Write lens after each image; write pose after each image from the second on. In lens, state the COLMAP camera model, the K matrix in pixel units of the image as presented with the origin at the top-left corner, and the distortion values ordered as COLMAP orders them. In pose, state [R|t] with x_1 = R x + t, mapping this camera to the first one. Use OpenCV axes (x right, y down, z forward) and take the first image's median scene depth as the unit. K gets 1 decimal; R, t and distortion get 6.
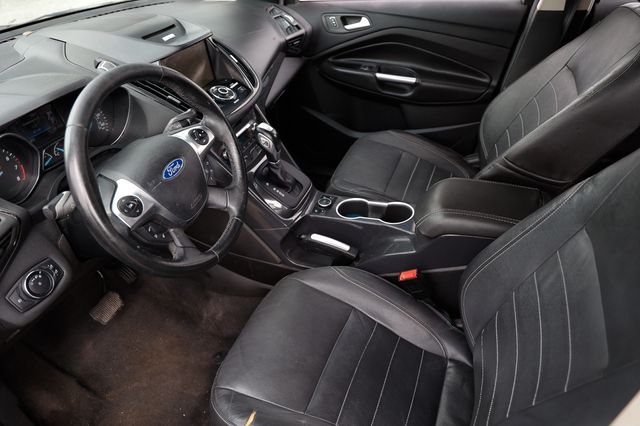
lens RADIAL K [[449.8, 0, 320.0], [0, 449.8, 213.0], [0, 0, 1]] dist [-0.029831, 0.002838]
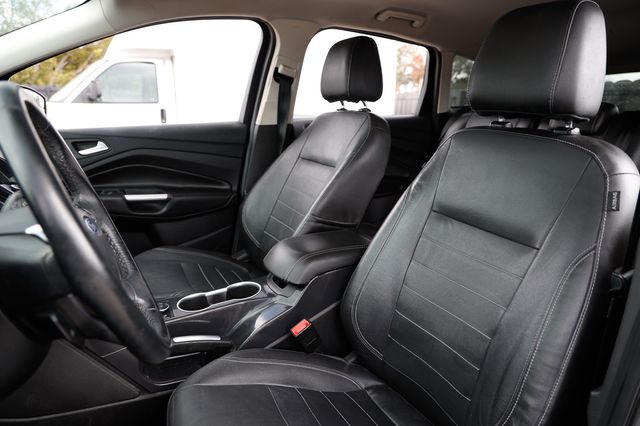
lens RADIAL K [[449.8, 0, 320.0], [0, 449.8, 213.0], [0, 0, 1]] dist [-0.029831, 0.002838]
pose [[0.683251, -0.128515, 0.718785, -0.302487], [0.385186, 0.899718, -0.205279, 0.085381], [-0.620322, 0.417123, 0.664235, 0.134499]]
